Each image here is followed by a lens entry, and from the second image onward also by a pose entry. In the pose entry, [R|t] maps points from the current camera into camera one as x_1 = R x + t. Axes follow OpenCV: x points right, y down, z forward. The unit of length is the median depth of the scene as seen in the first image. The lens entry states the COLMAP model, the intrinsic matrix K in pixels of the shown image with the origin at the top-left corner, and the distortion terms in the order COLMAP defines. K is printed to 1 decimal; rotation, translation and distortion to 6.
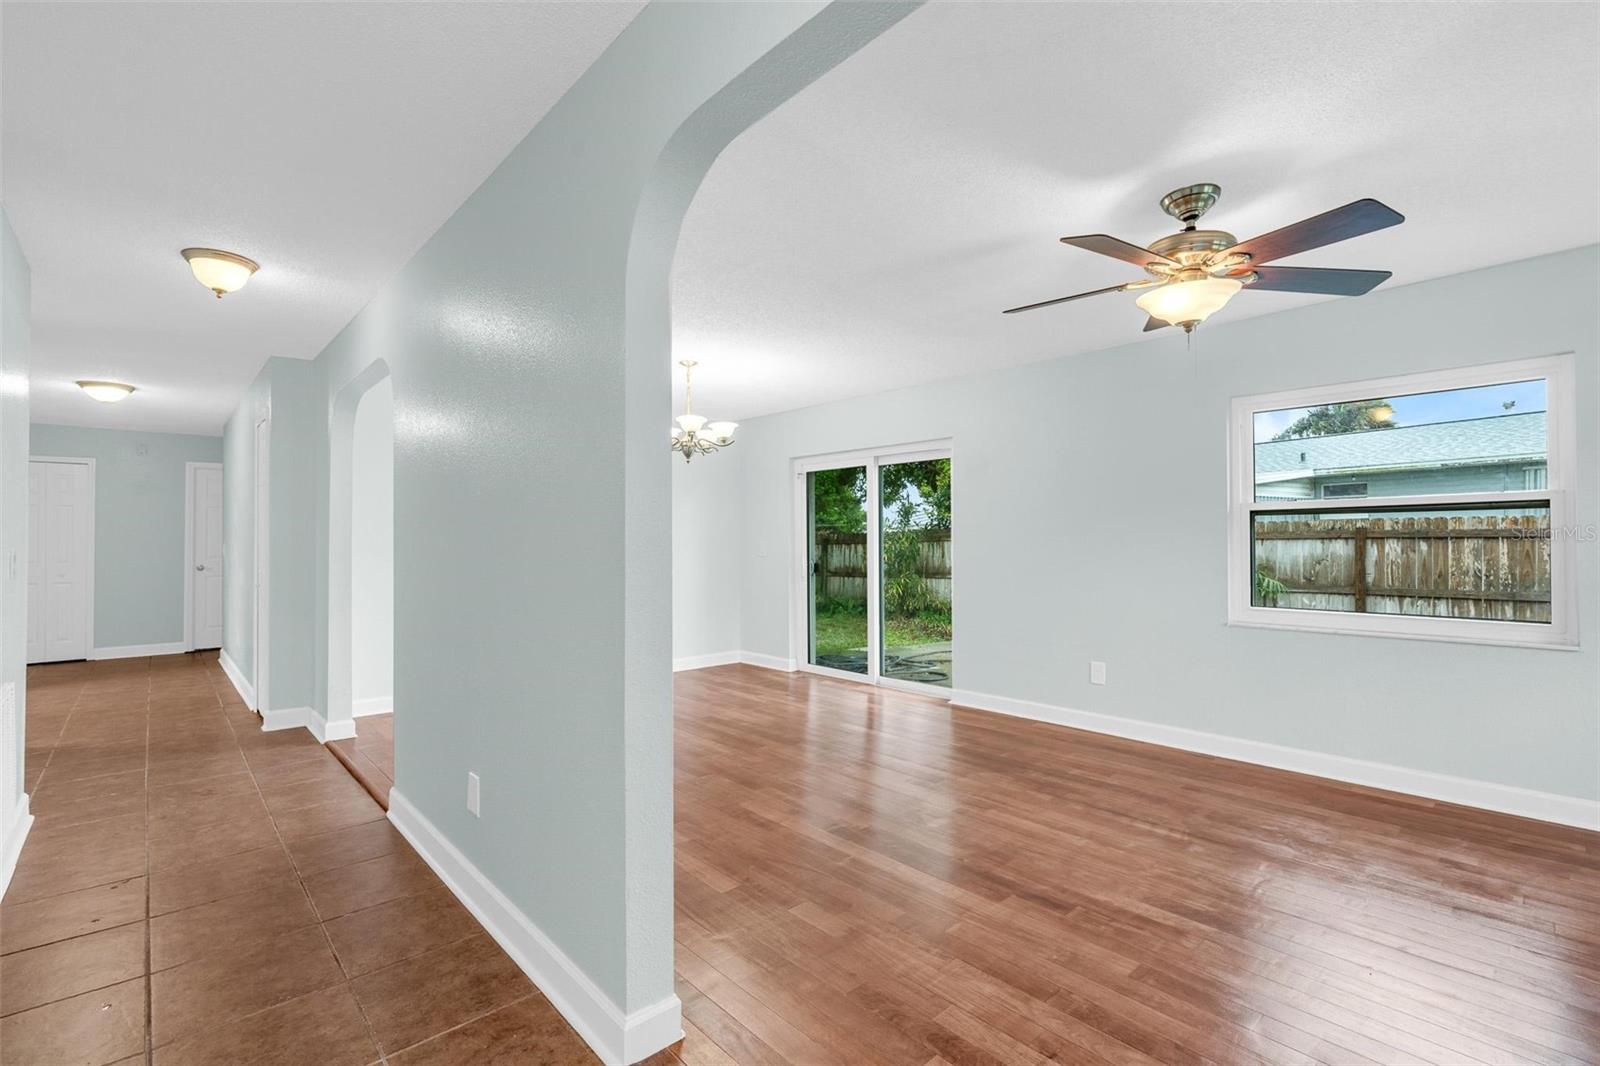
lens RADIAL K [[718.2, 0, 799.2], [0, 718.2, 528.5], [0, 0, 1]] dist [-0.009946, 0.004321]
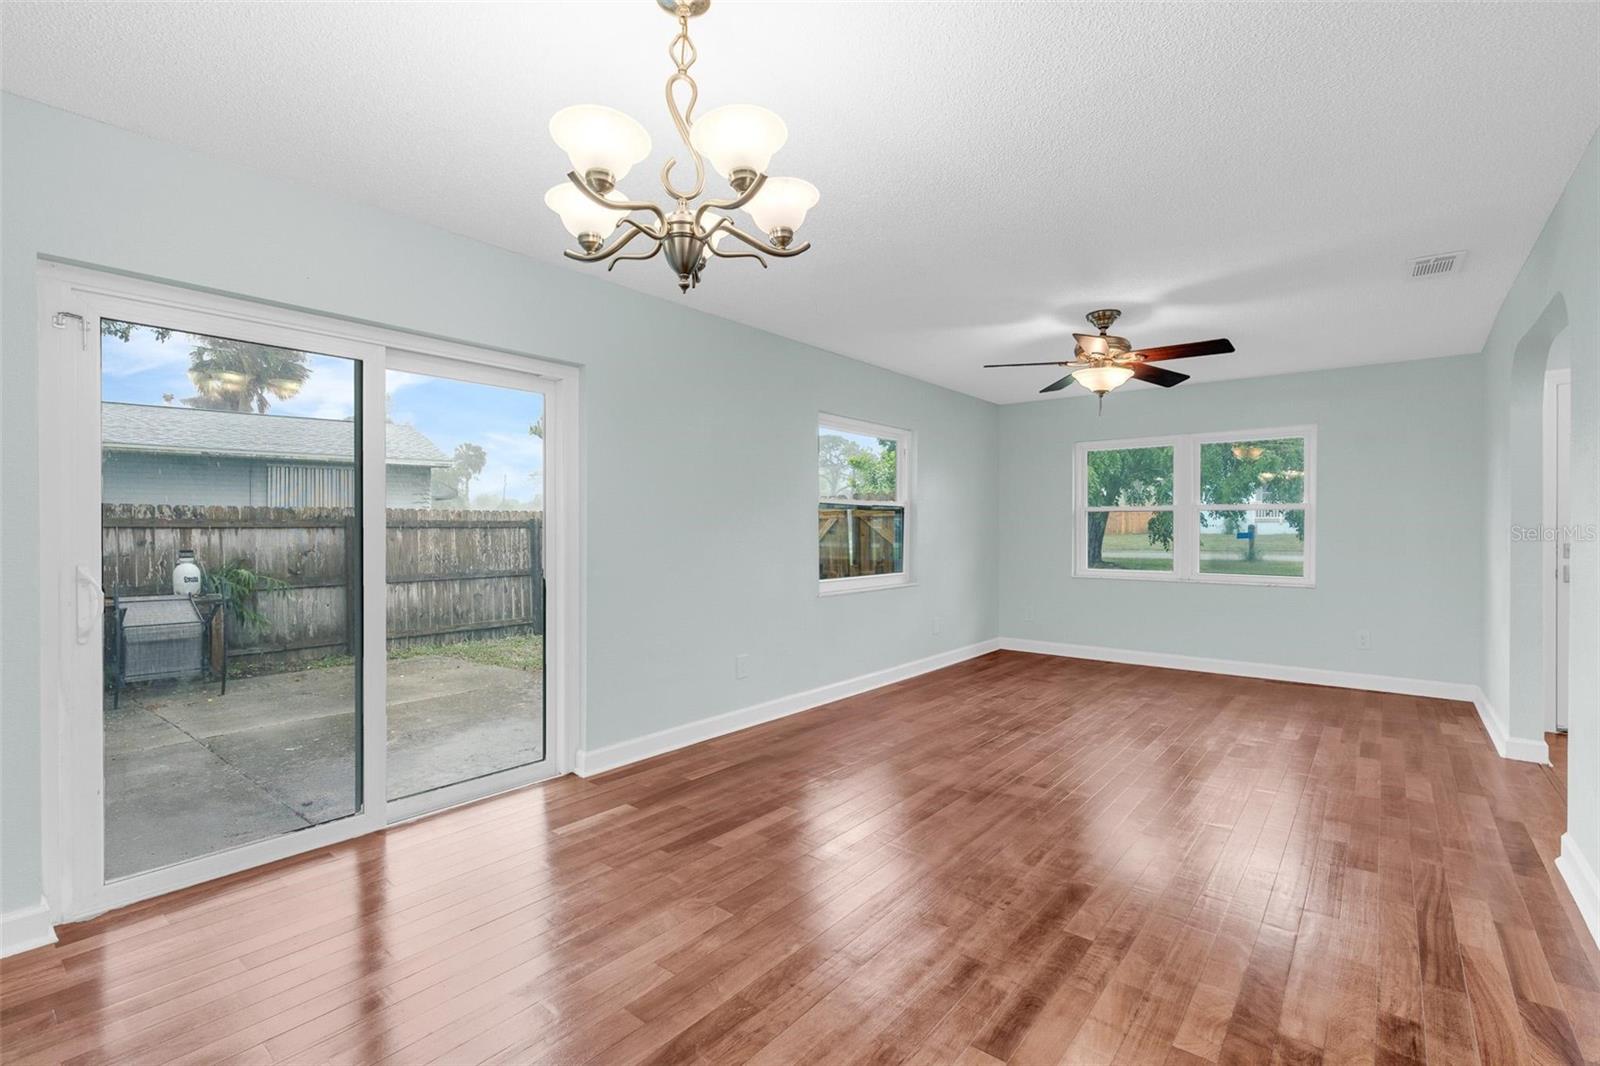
lens RADIAL K [[718.2, 0, 797.4], [0, 718.2, 529.8], [0, 0, 1]] dist [-0.009946, 0.004321]
pose [[-0.135428, 0.004800, 0.990776, -0.657837], [-0.017835, 0.999814, -0.007282, 0.032935], [-0.990627, -0.018657, -0.135317, 1.298790]]
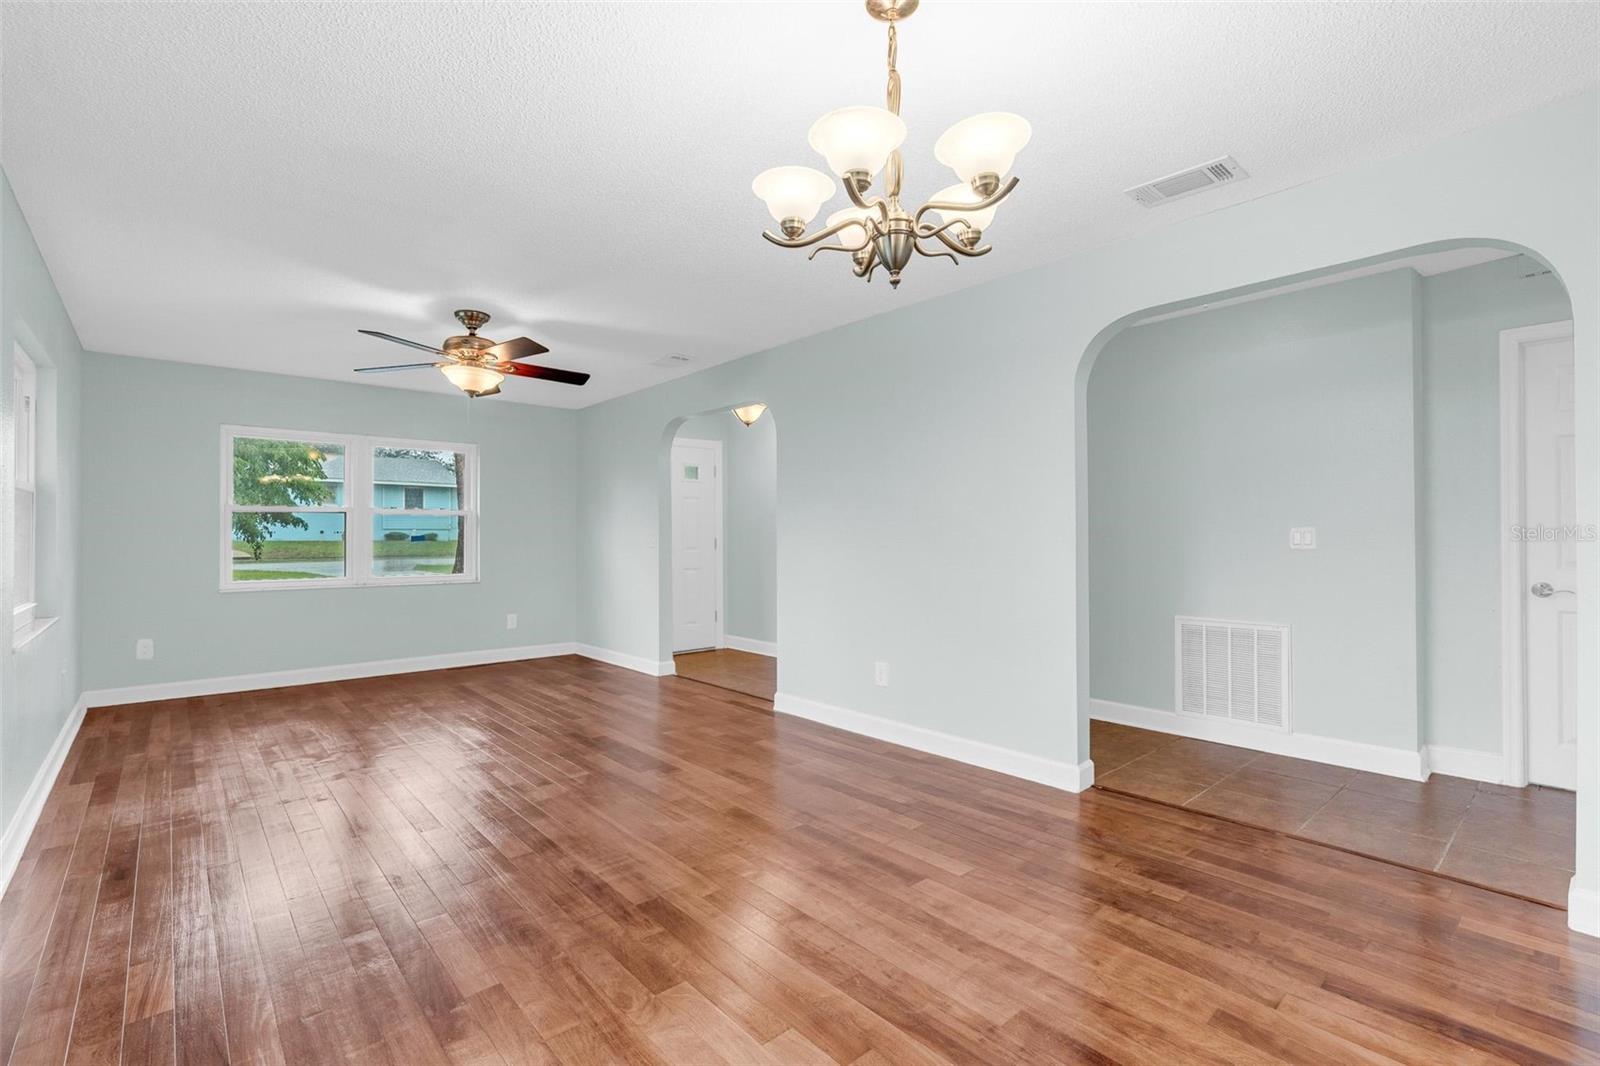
lens RADIAL K [[718.2, 0, 791.9], [0, 718.2, 531.8], [0, 0, 1]] dist [-0.009946, 0.004321]
pose [[-0.999525, 0.008172, 0.029727, -0.149639], [0.007381, 0.999619, -0.026603, 0.051143], [-0.029933, -0.026371, -0.999204, 1.768147]]
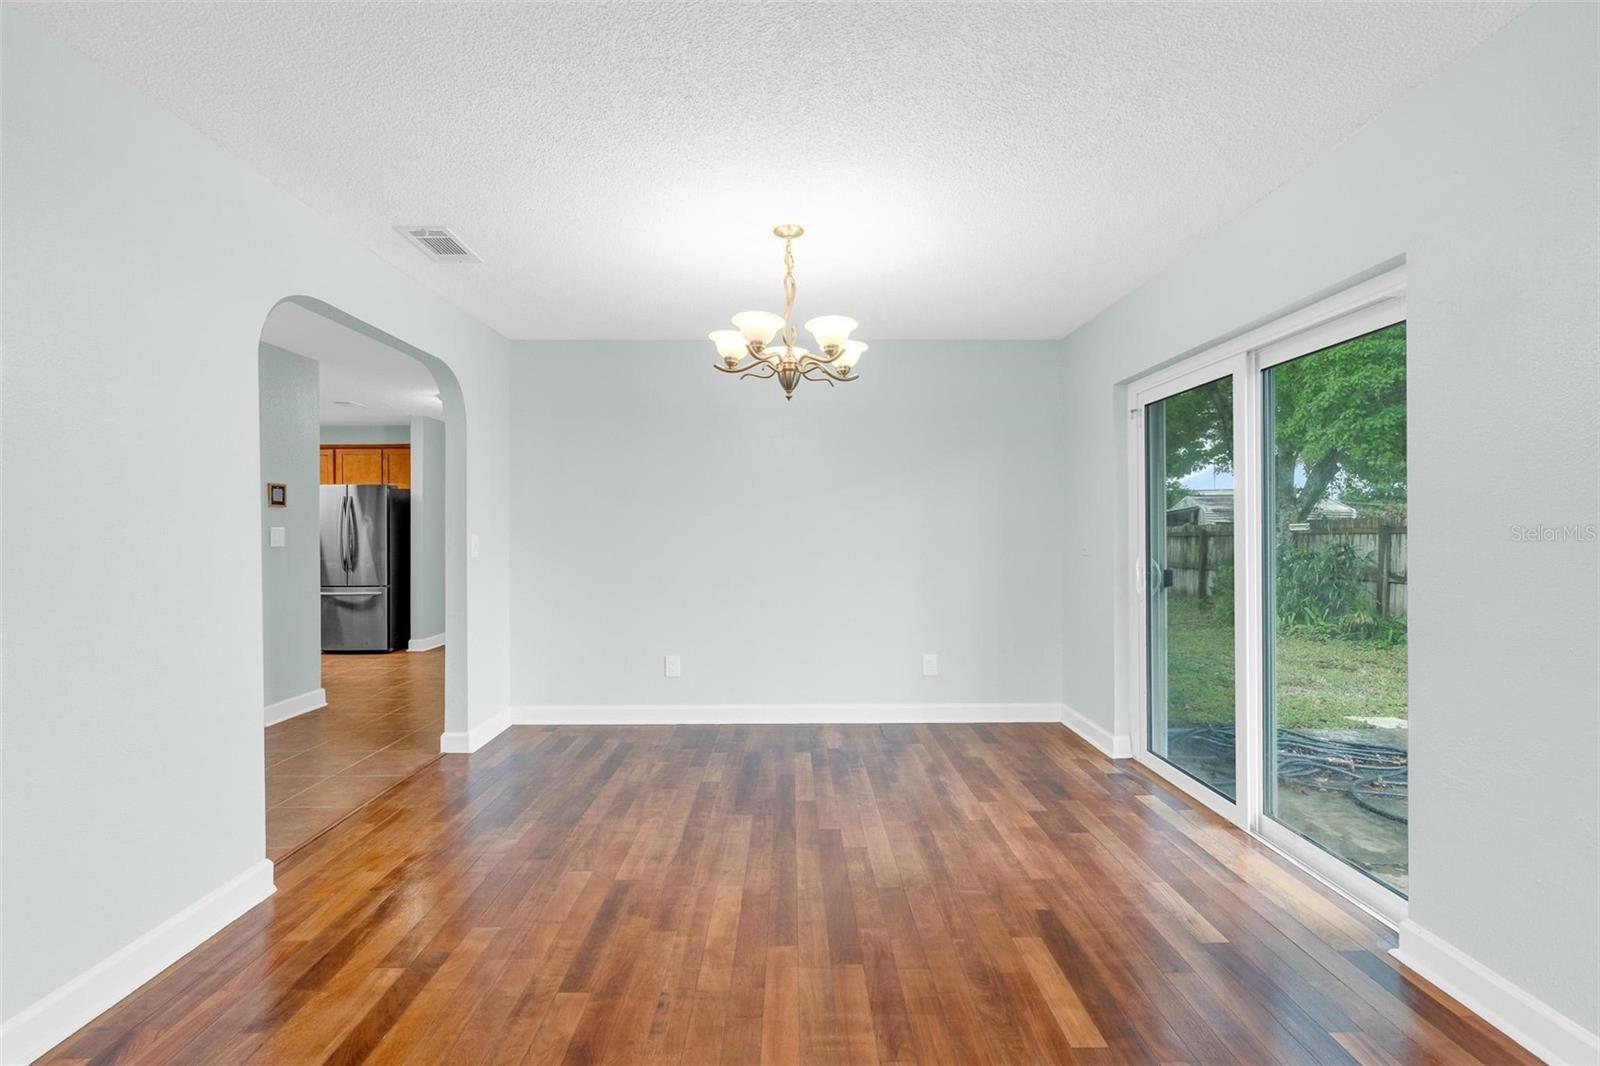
lens RADIAL K [[718.2, 0, 800.1], [0, 718.2, 532.2], [0, 0, 1]] dist [-0.009946, 0.004321]
pose [[0.743533, 0.000176, -0.668699, 0.328245], [0.014004, 0.999777, 0.015834, 0.012521], [0.668553, -0.021138, 0.743364, 0.735878]]
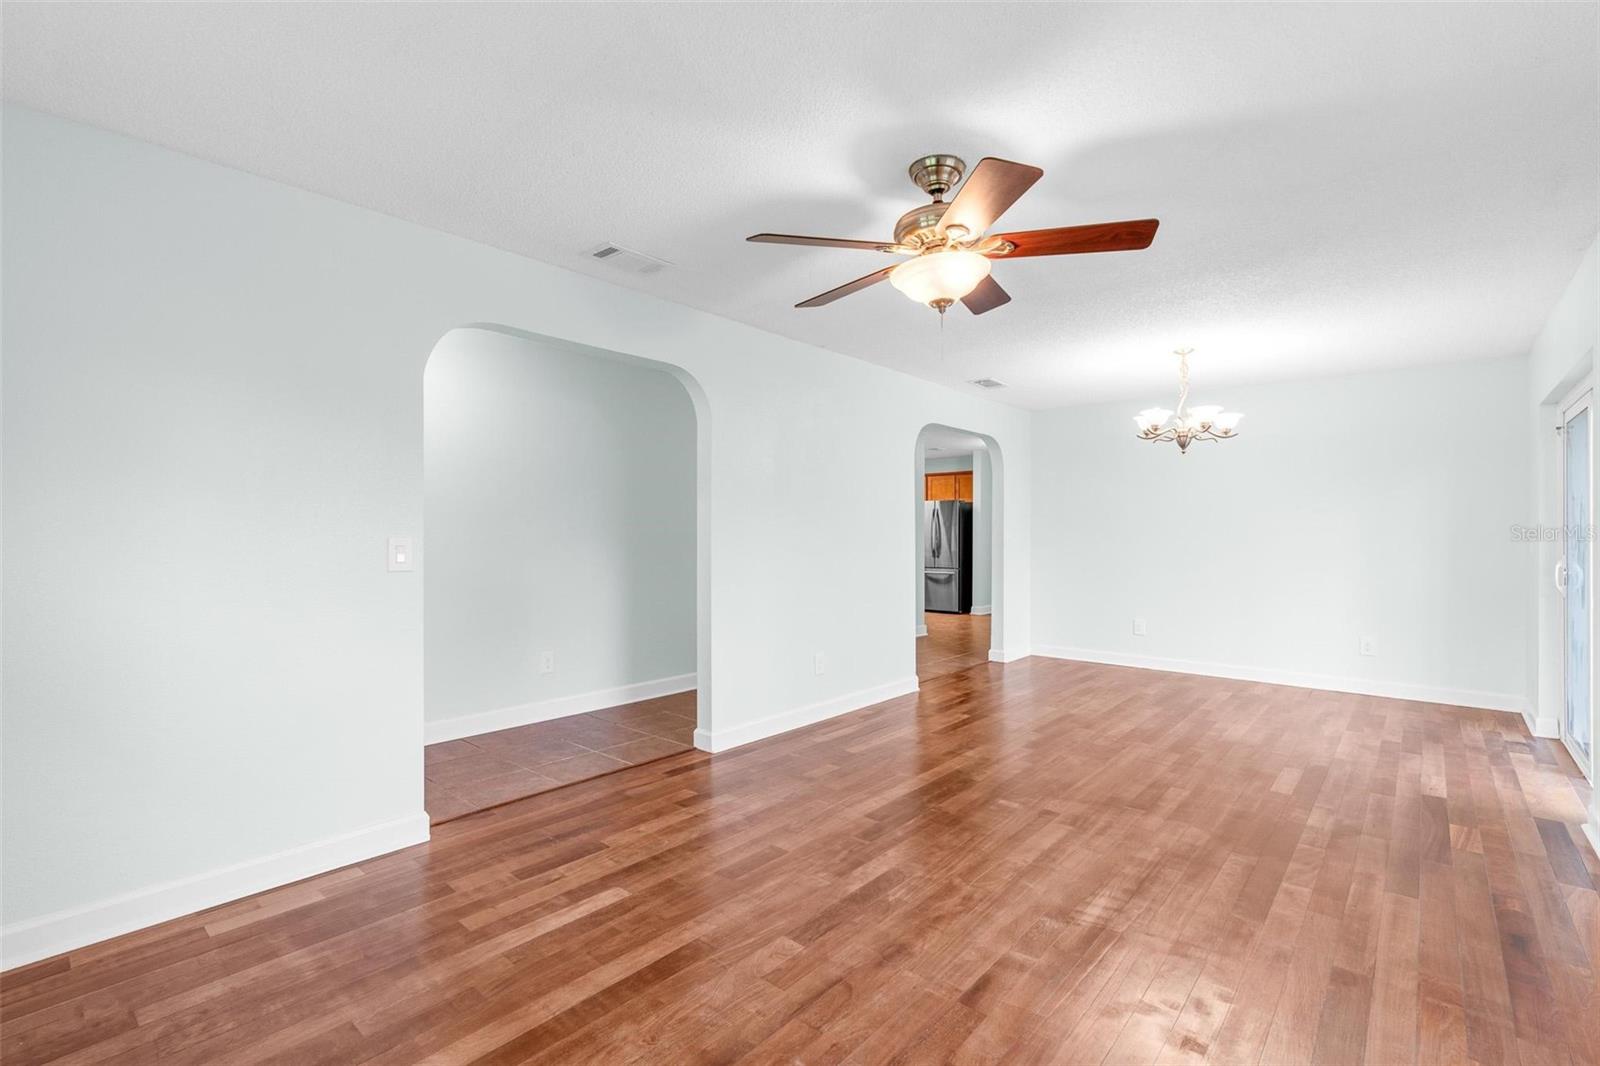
lens RADIAL K [[718.2, 0, 797.0], [0, 718.2, 533.1], [0, 0, 1]] dist [-0.009946, 0.004321]
pose [[0.102784, 0.003898, -0.994696, 1.001187], [0.017596, 0.999829, 0.005736, 0.002774], [0.994548, -0.018093, 0.102698, 0.489667]]
